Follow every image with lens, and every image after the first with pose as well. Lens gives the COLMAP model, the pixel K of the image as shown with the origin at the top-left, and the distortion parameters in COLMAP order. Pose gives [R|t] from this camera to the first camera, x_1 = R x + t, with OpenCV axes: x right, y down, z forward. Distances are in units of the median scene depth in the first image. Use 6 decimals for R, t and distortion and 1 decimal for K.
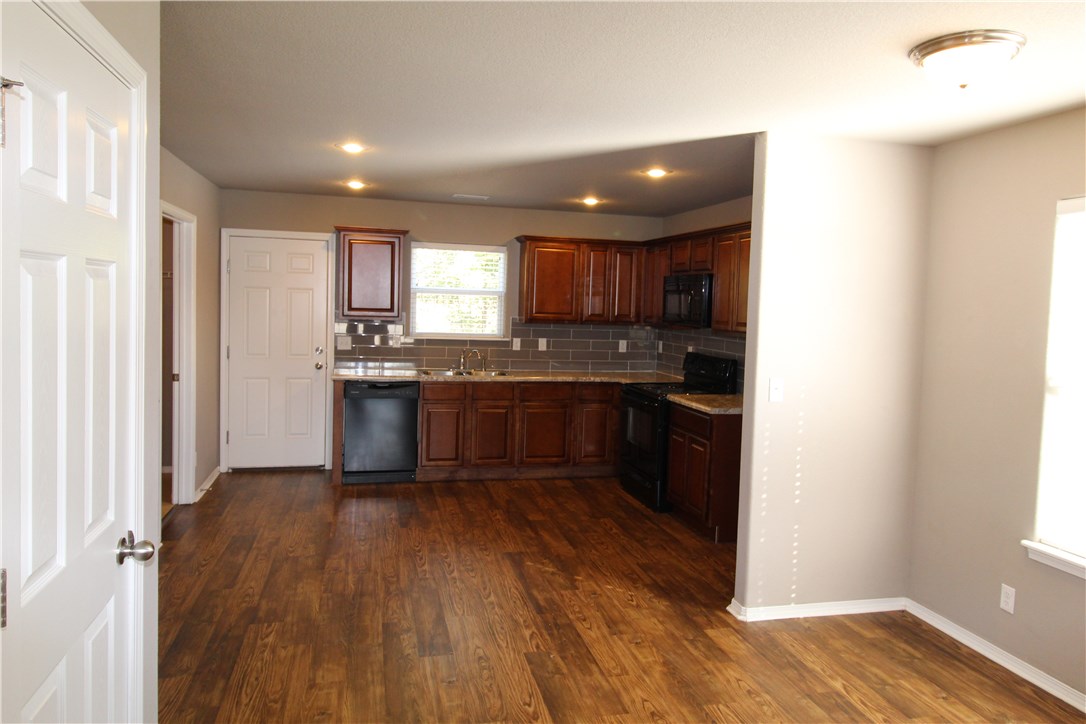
lens RADIAL K [[723.3, 0, 546.2], [0, 723.3, 340.7], [0, 0, 1]] dist [0.008903, -0.008625]
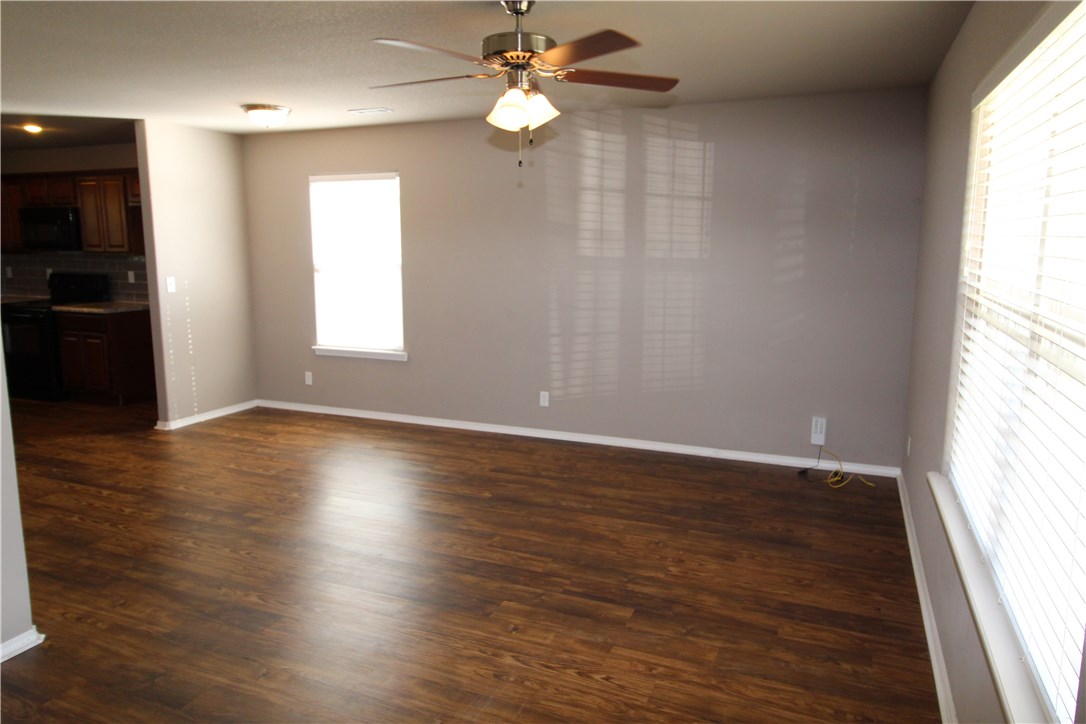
lens RADIAL K [[723.3, 0, 546.3], [0, 723.3, 344.5], [0, 0, 1]] dist [0.008903, -0.008625]
pose [[0.600990, -0.150019, 0.785051, -0.305201], [0.060960, 0.987969, 0.142128, 0.013906], [-0.796928, -0.037561, 0.602905, -0.420412]]
